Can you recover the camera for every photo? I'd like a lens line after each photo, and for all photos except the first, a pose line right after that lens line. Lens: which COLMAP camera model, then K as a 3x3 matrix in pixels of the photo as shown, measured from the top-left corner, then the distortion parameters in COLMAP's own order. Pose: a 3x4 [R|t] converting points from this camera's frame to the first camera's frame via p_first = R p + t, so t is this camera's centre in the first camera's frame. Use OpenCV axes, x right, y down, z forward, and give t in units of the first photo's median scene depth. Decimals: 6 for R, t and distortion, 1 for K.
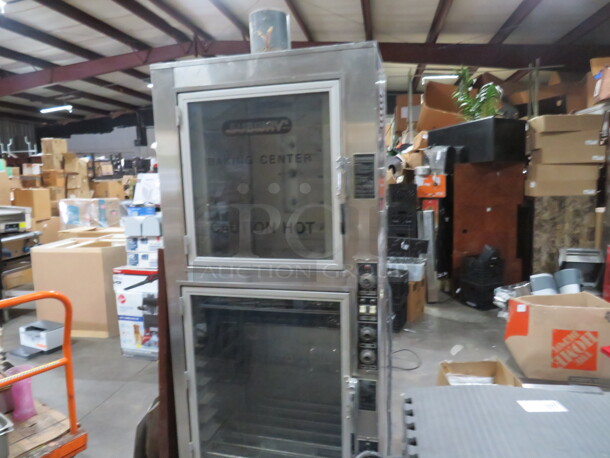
lens RADIAL K [[434.1, 0, 300.9], [0, 434.1, 225.4], [0, 0, 1]] dist [-0.012803, -0.005939]
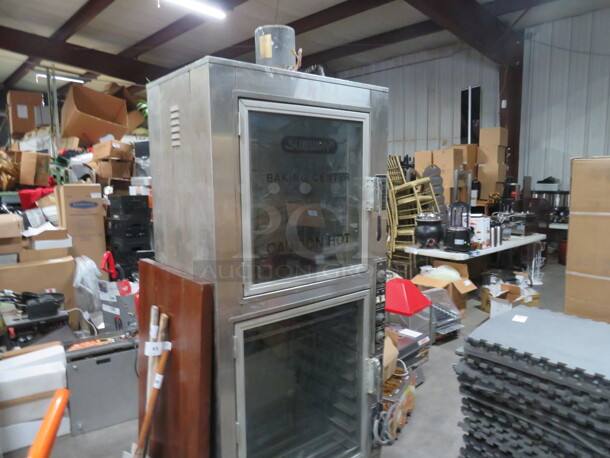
lens RADIAL K [[434.1, 0, 300.9], [0, 434.1, 225.4], [0, 0, 1]] dist [-0.012803, -0.005939]
pose [[0.591725, -0.070628, 0.803040, -0.422047], [0.084762, 0.996084, 0.025148, -0.029675], [-0.801672, 0.053187, 0.595394, 0.186131]]
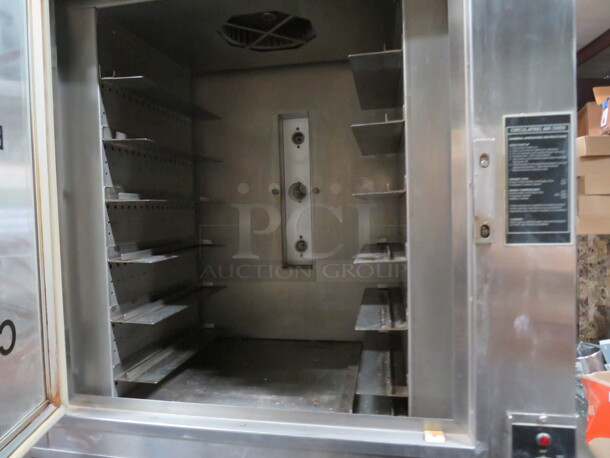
lens RADIAL K [[434.1, 0, 300.9], [0, 434.1, 225.4], [0, 0, 1]] dist [-0.012803, -0.005939]
pose [[0.998479, 0.000215, 0.055141, -0.026232], [0.004658, 0.996089, -0.088235, -0.019655], [-0.054944, 0.088358, 0.994572, 0.280632]]
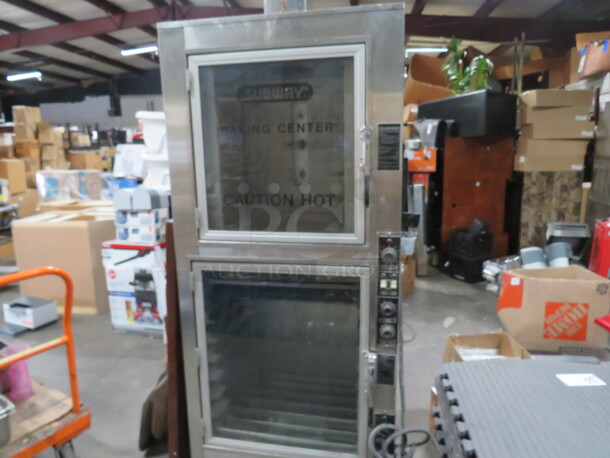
lens RADIAL K [[434.1, 0, 300.9], [0, 434.1, 225.4], [0, 0, 1]] dist [-0.012803, -0.005939]
pose [[0.998583, 0.000550, 0.053220, -0.041820], [-0.003706, 0.998238, 0.059225, 0.001589], [-0.053094, -0.059338, 0.996825, 0.017428]]
